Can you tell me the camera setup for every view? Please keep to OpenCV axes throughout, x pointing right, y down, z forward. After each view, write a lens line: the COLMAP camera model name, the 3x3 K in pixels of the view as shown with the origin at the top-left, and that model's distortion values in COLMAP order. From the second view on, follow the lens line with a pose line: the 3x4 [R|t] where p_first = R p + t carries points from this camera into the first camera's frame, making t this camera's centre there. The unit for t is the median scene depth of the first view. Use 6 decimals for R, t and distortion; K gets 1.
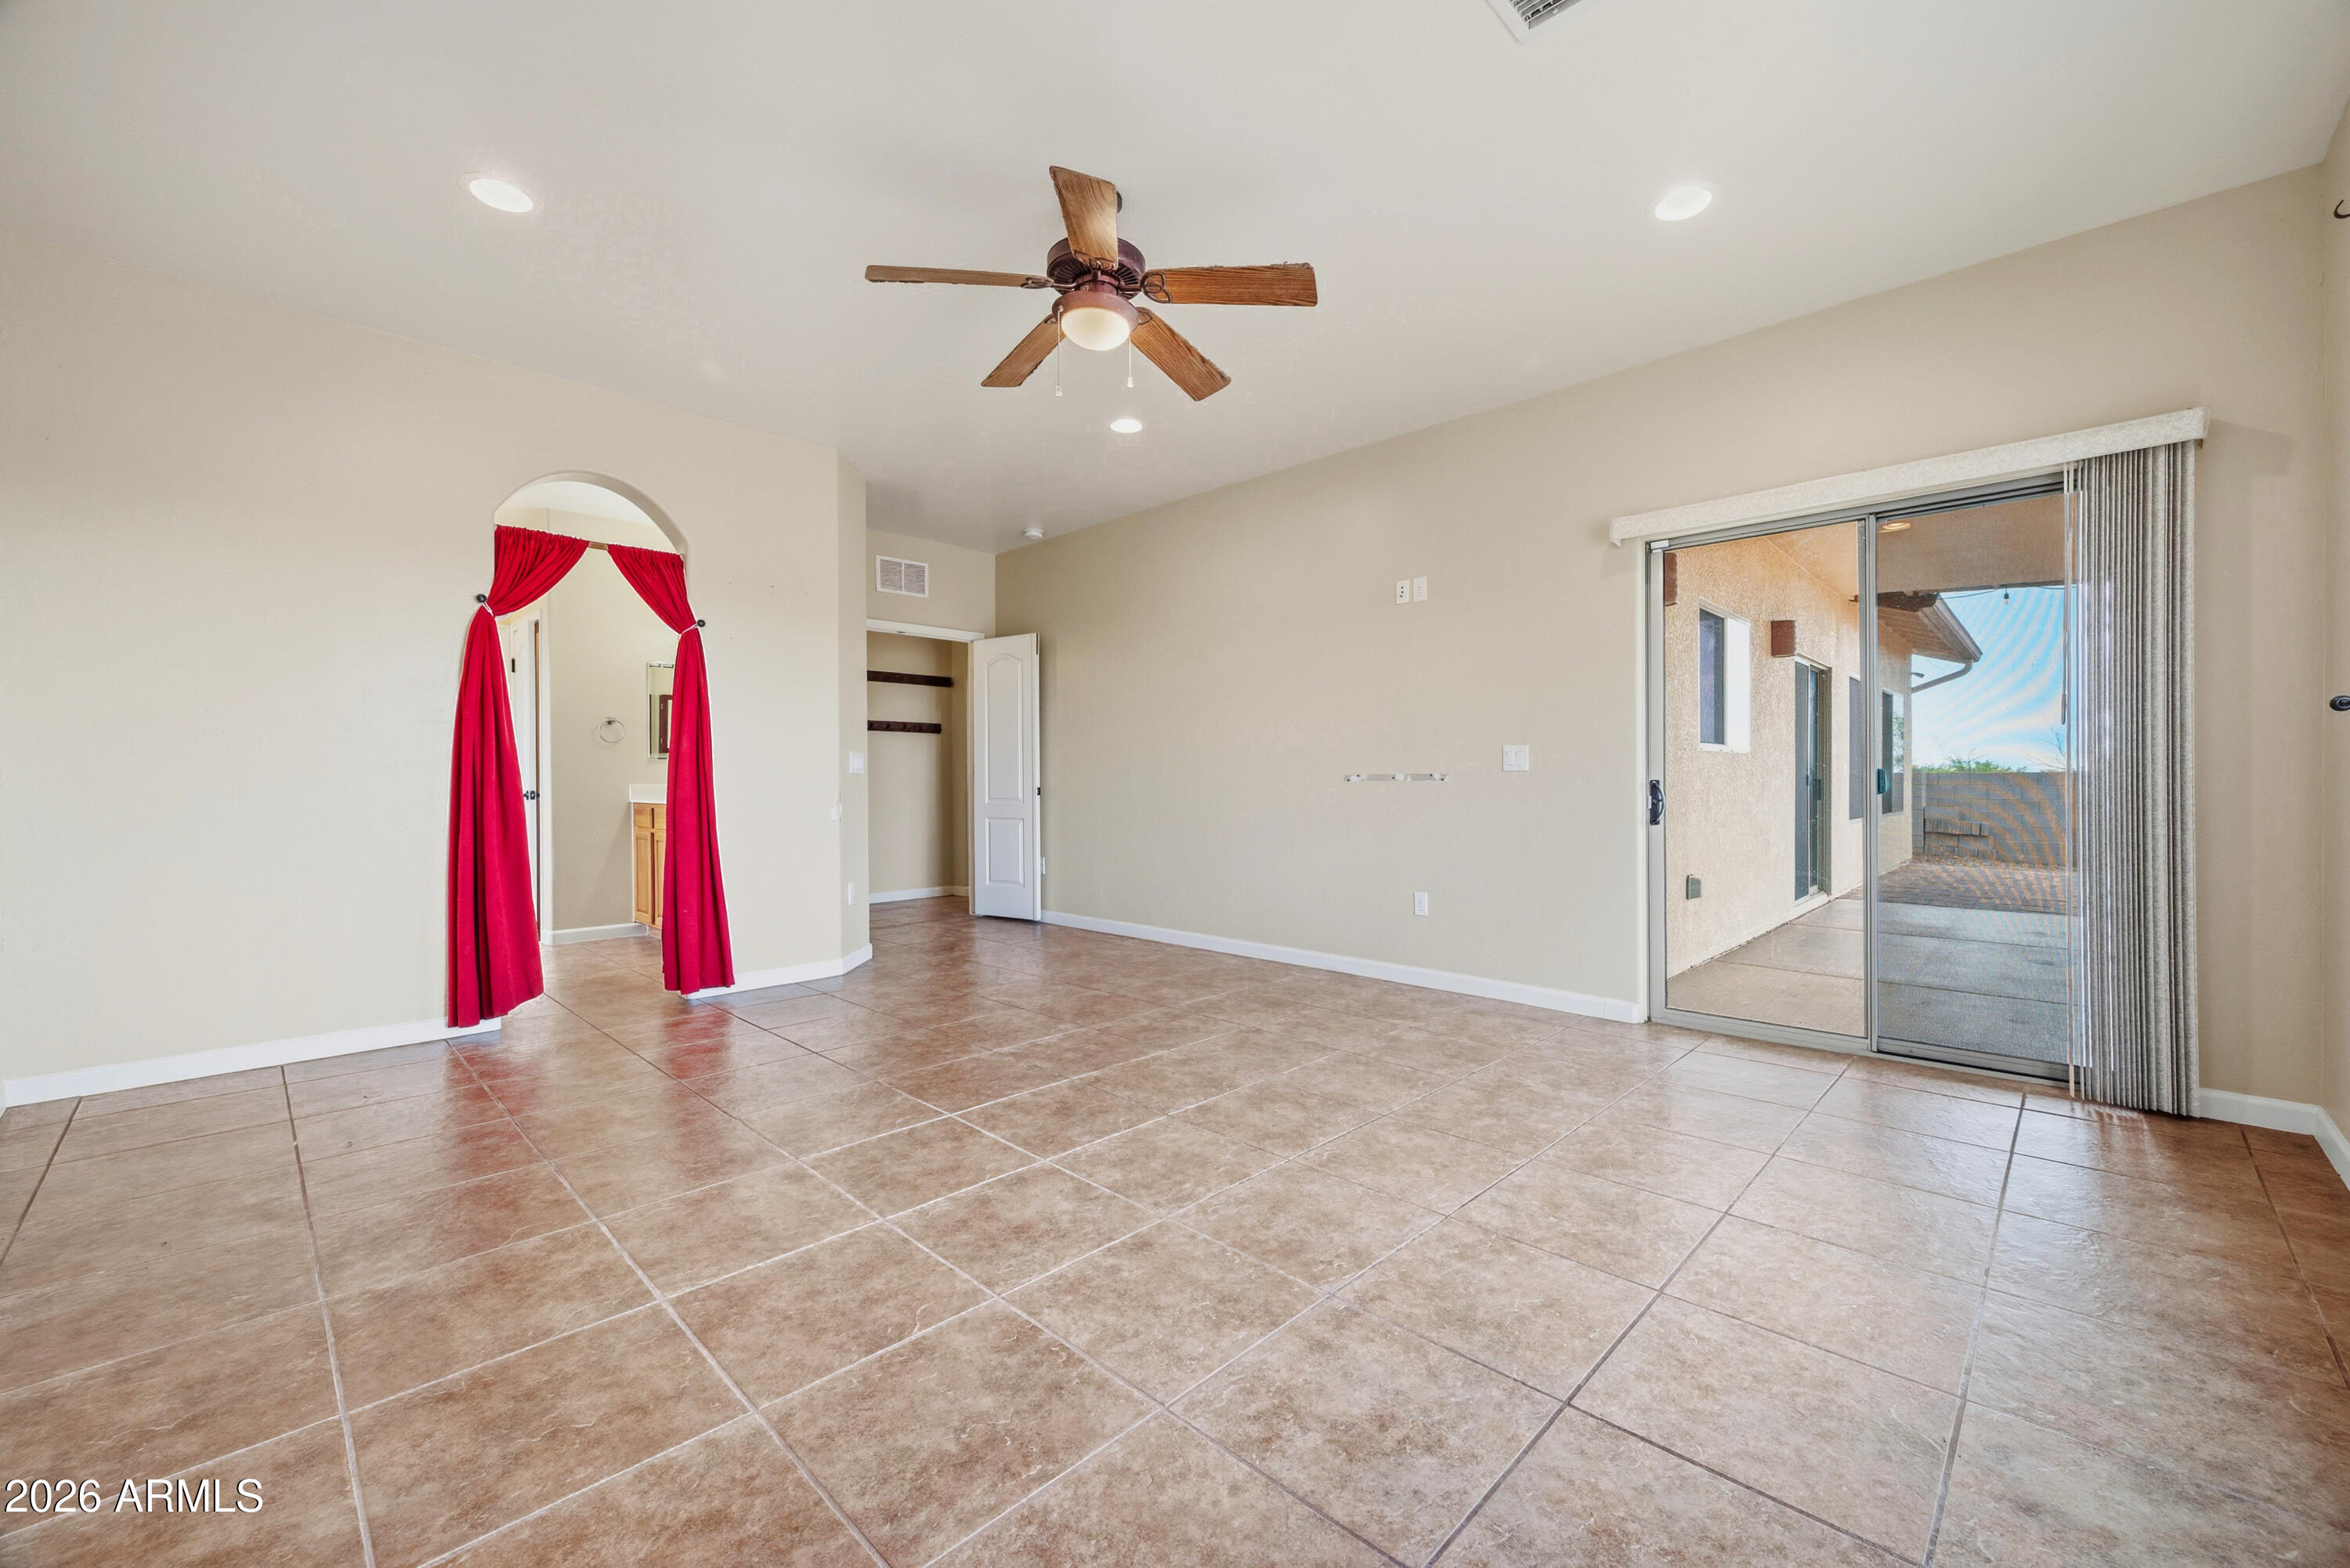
lens RADIAL K [[925.9, 0, 1188.3], [0, 925.9, 787.2], [0, 0, 1]] dist [-0.000973, 0.000325]
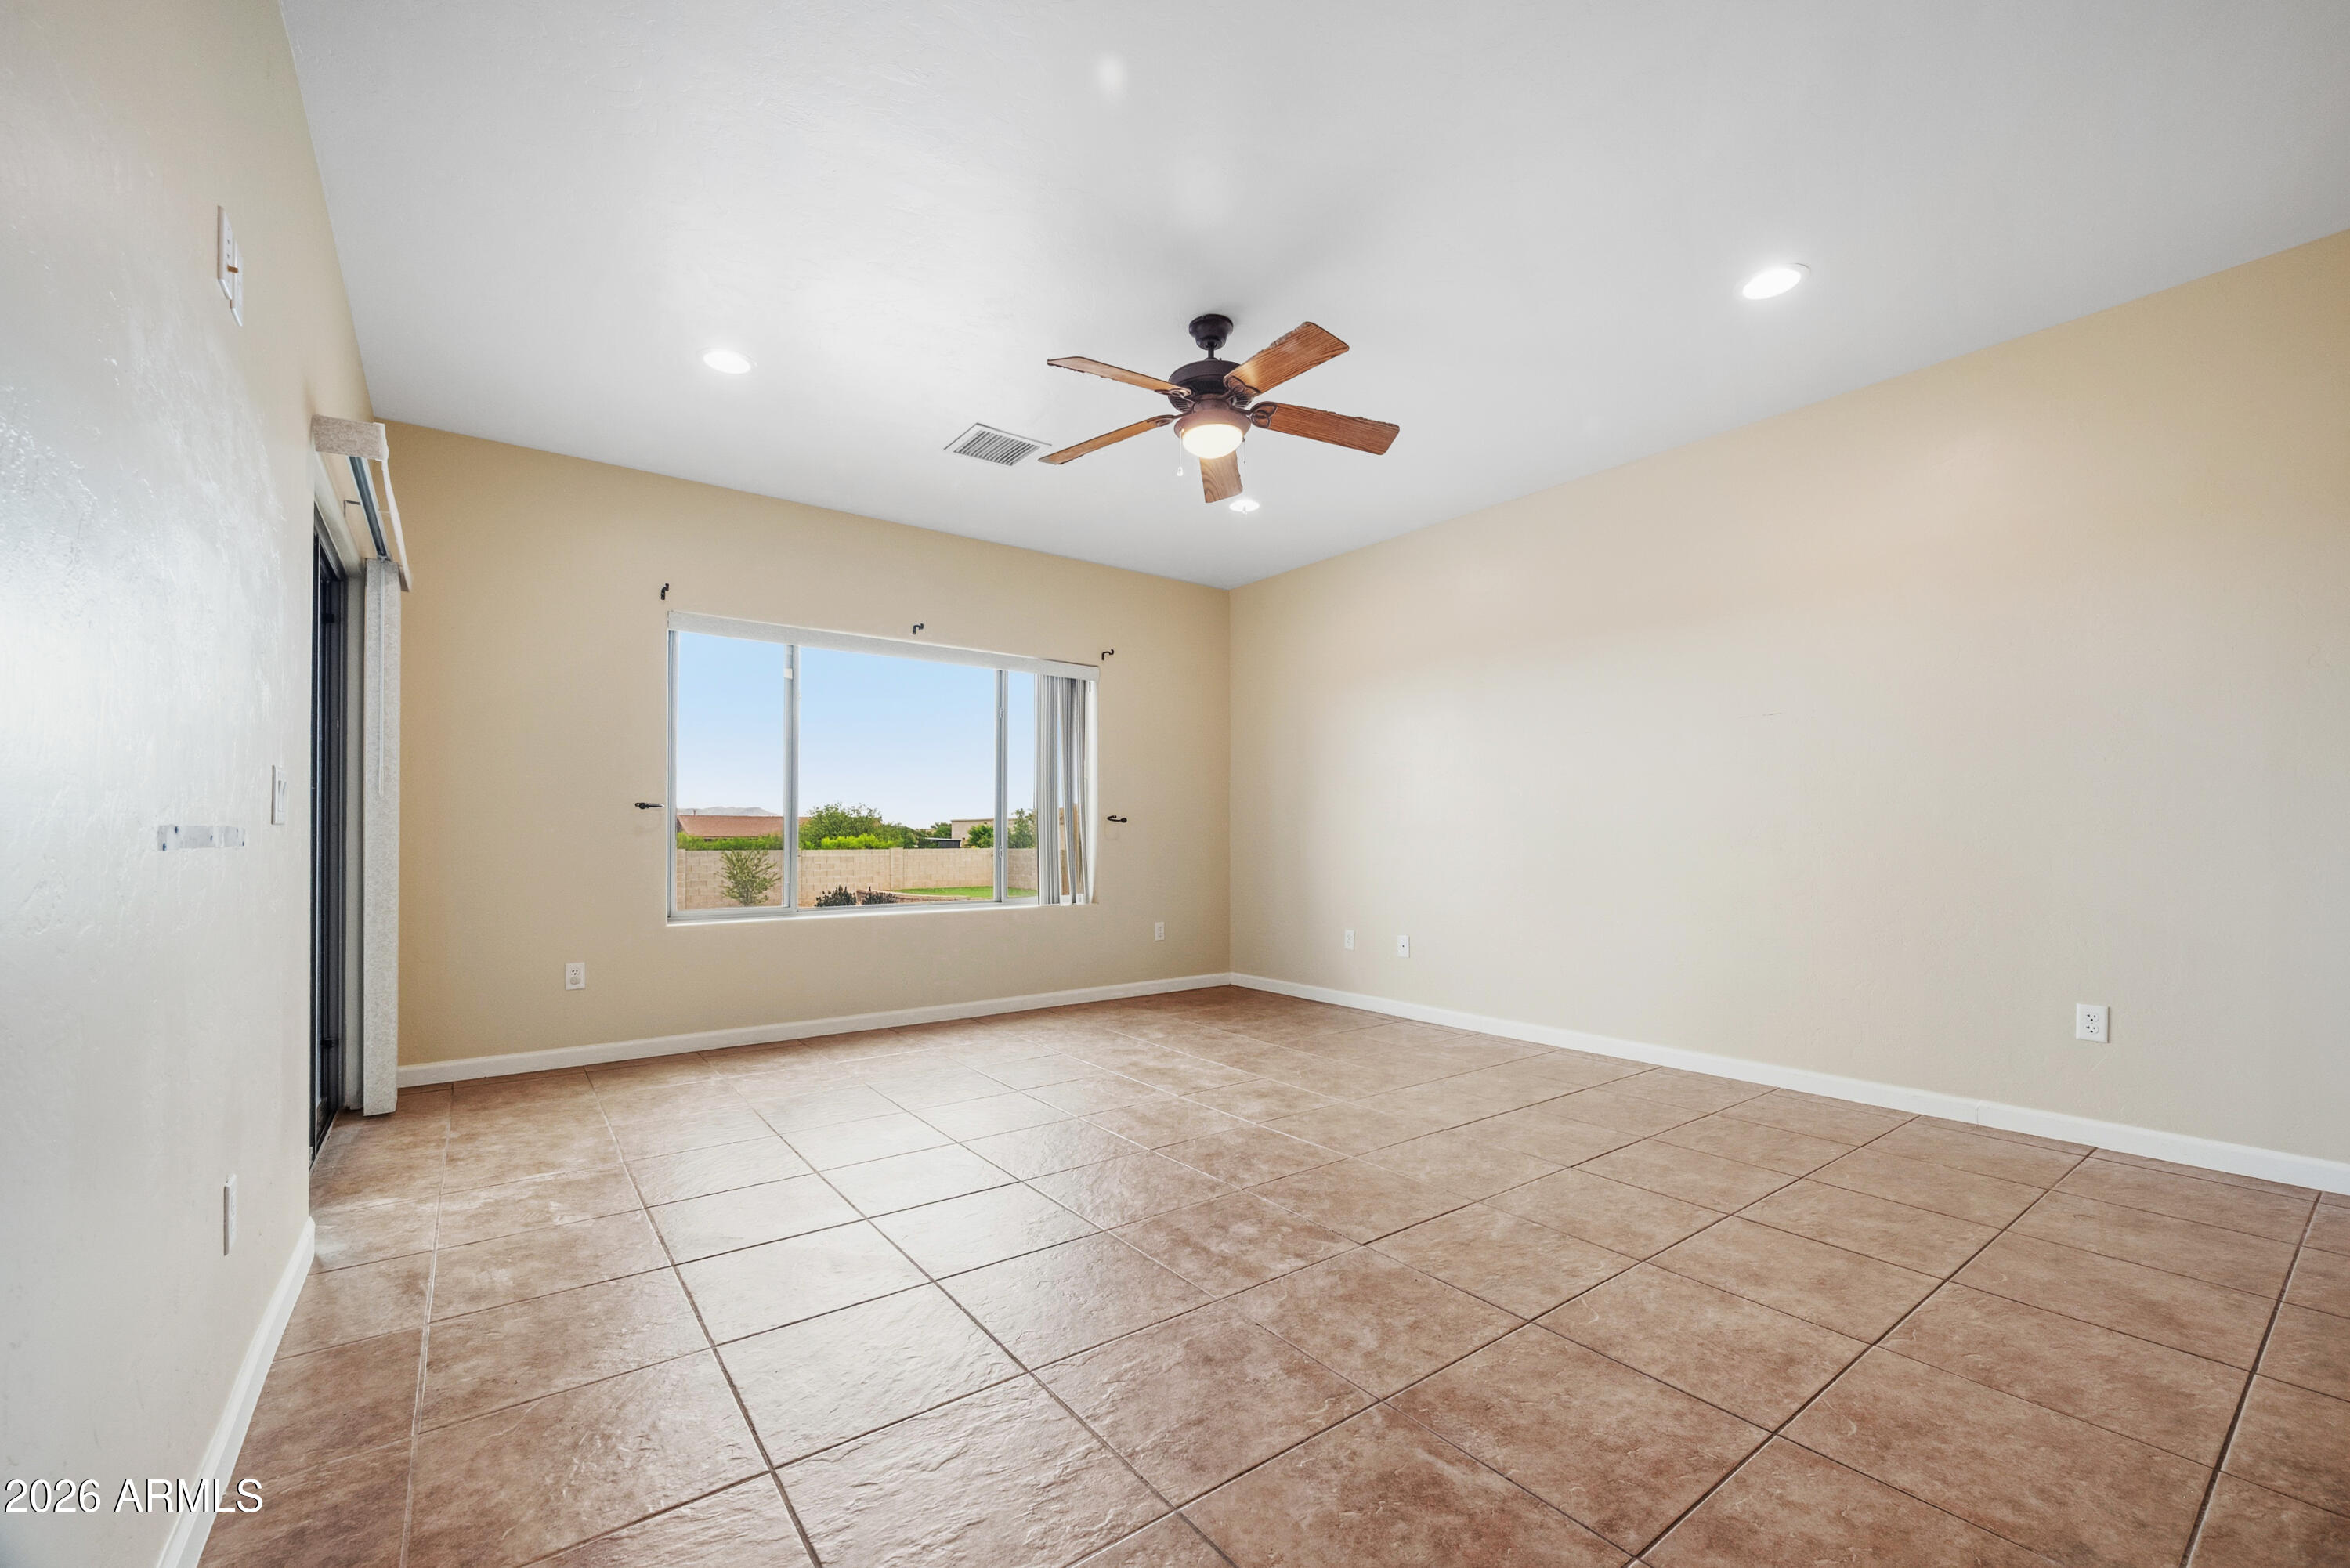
lens RADIAL K [[927.3, 0, 1182.8], [0, 927.3, 776.0], [0, 0, 1]] dist [-0.001102, -0.000055]
pose [[-0.987328, 0.013877, 0.158085, -0.238088], [0.003810, 0.997955, -0.063807, -0.011795], [-0.158647, -0.062396, -0.985362, 2.093065]]
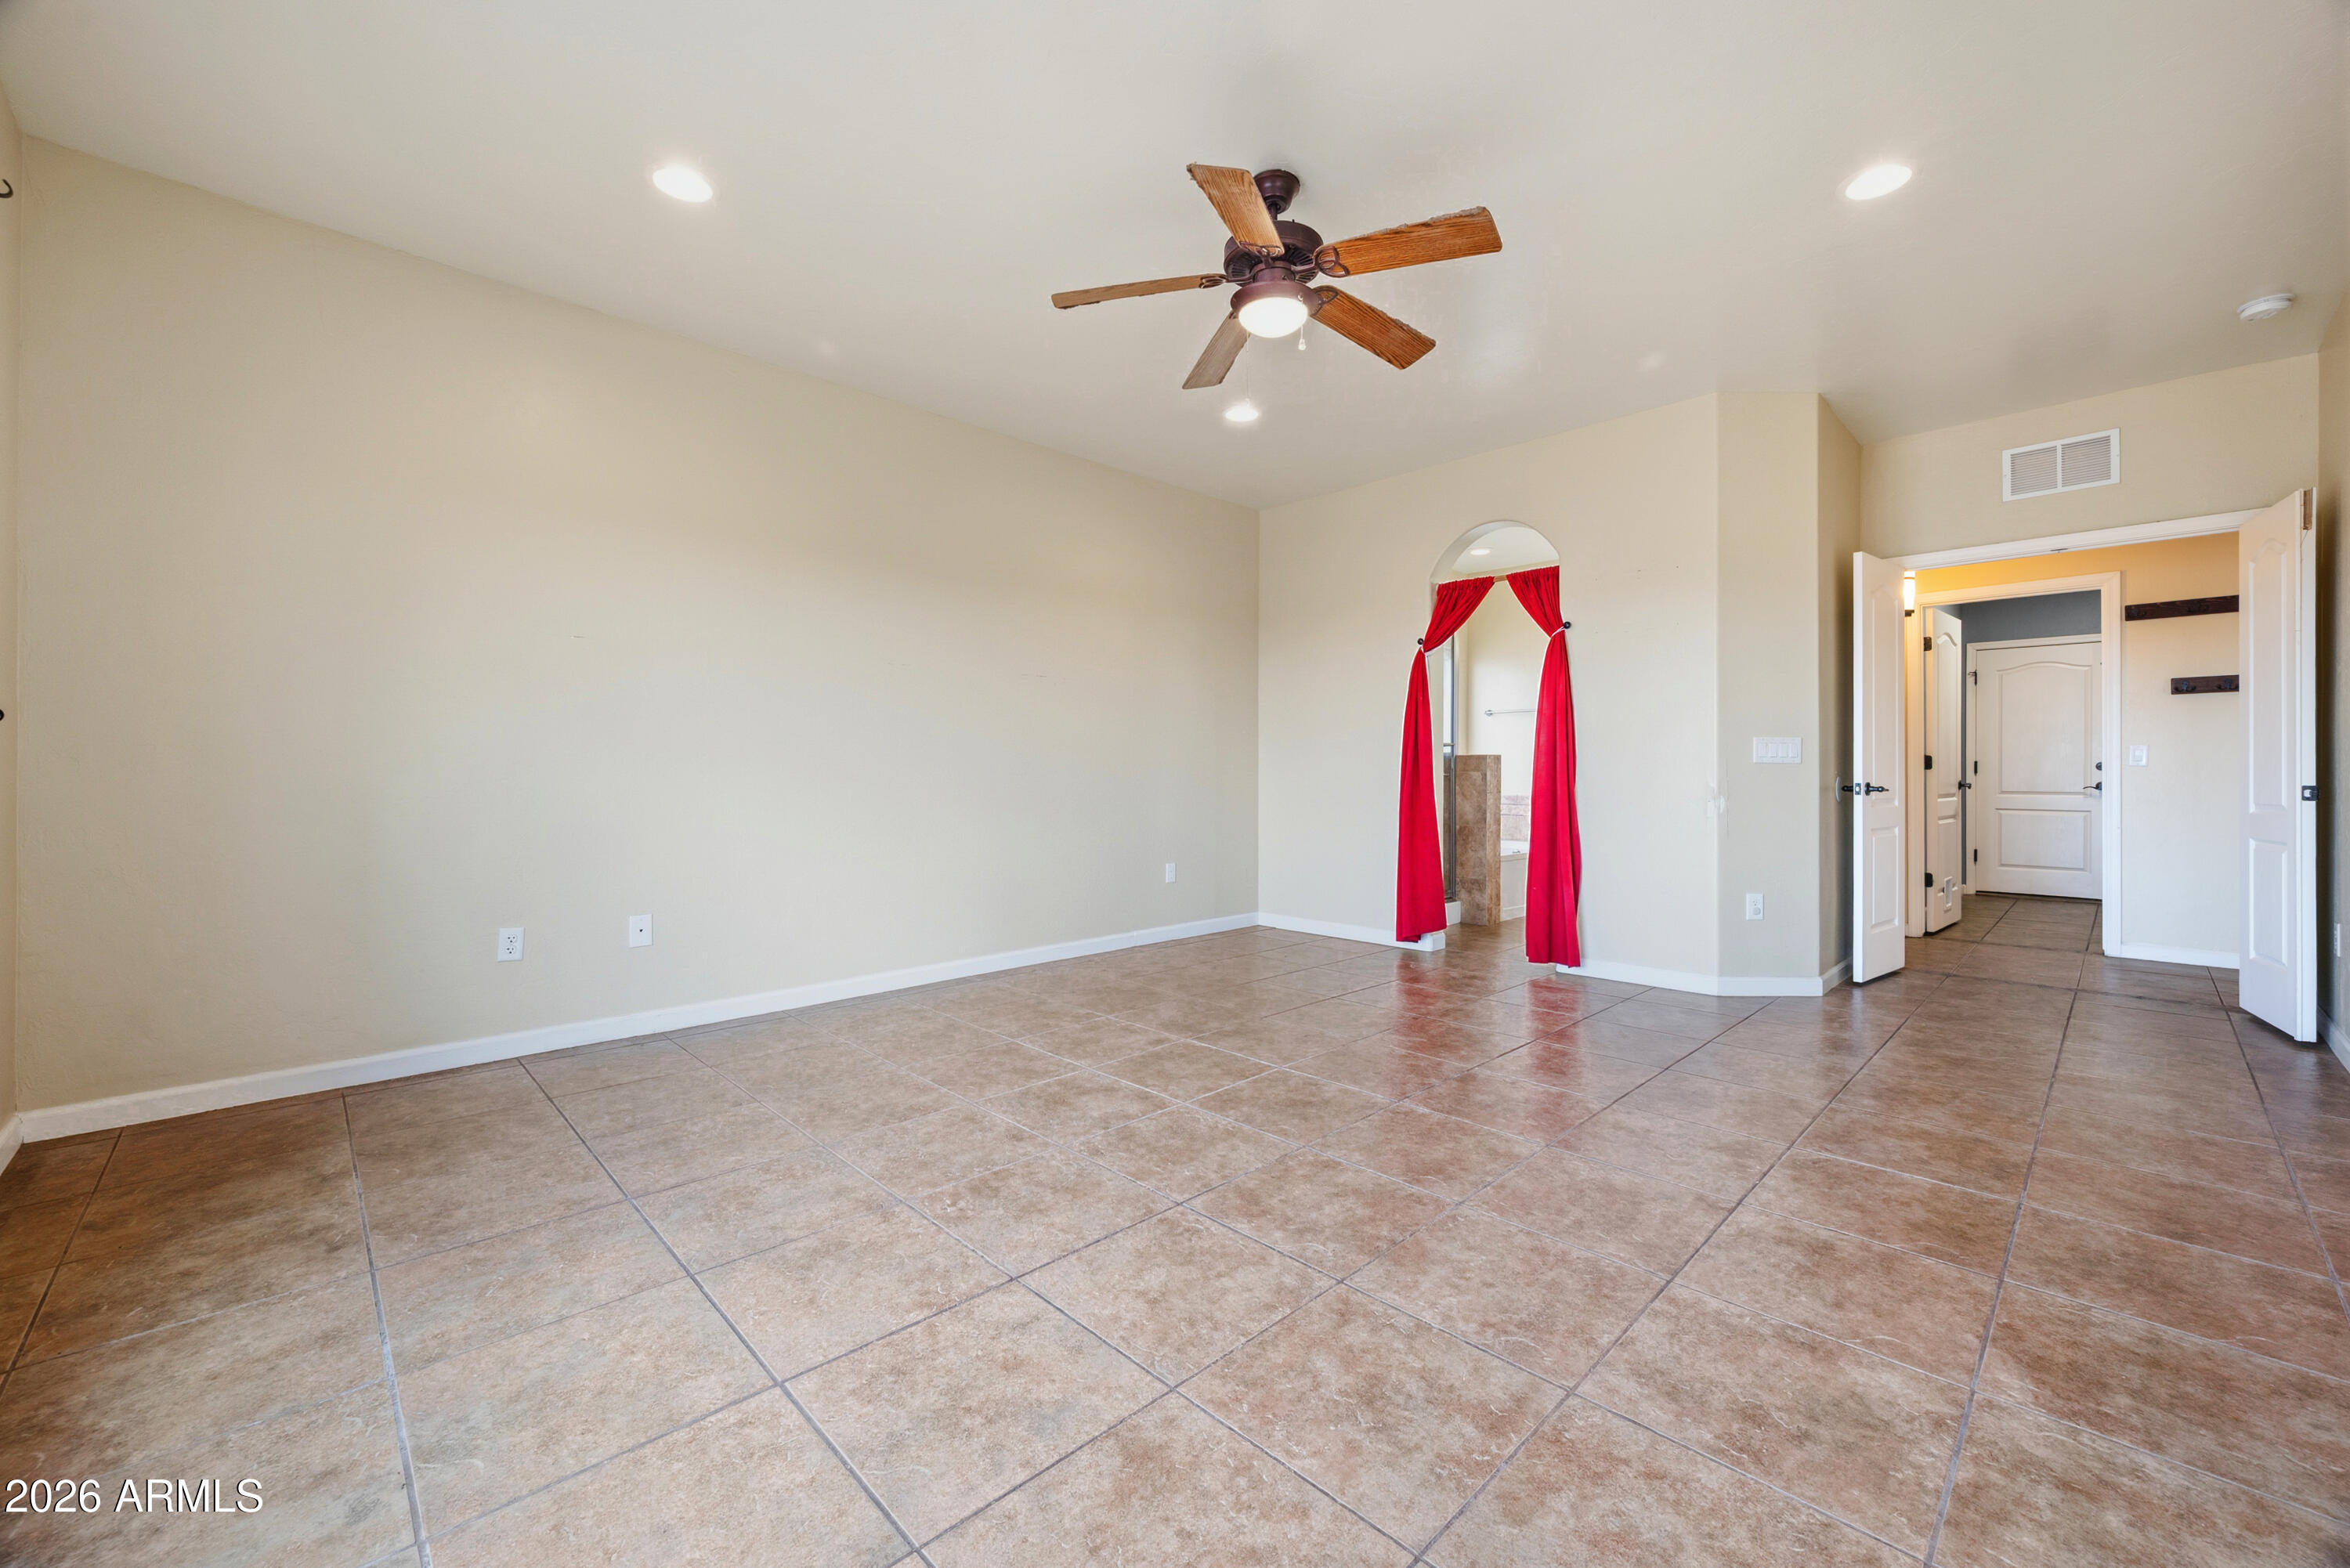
lens RADIAL K [[927.3, 0, 1182.8], [0, 927.3, 776.0], [0, 0, 1]] dist [-0.001102, -0.000055]
pose [[-0.027958, 0.005702, -0.999593, 0.875413], [-0.006308, 0.999963, 0.005881, -0.007722], [0.999589, 0.006470, -0.027921, 0.908655]]
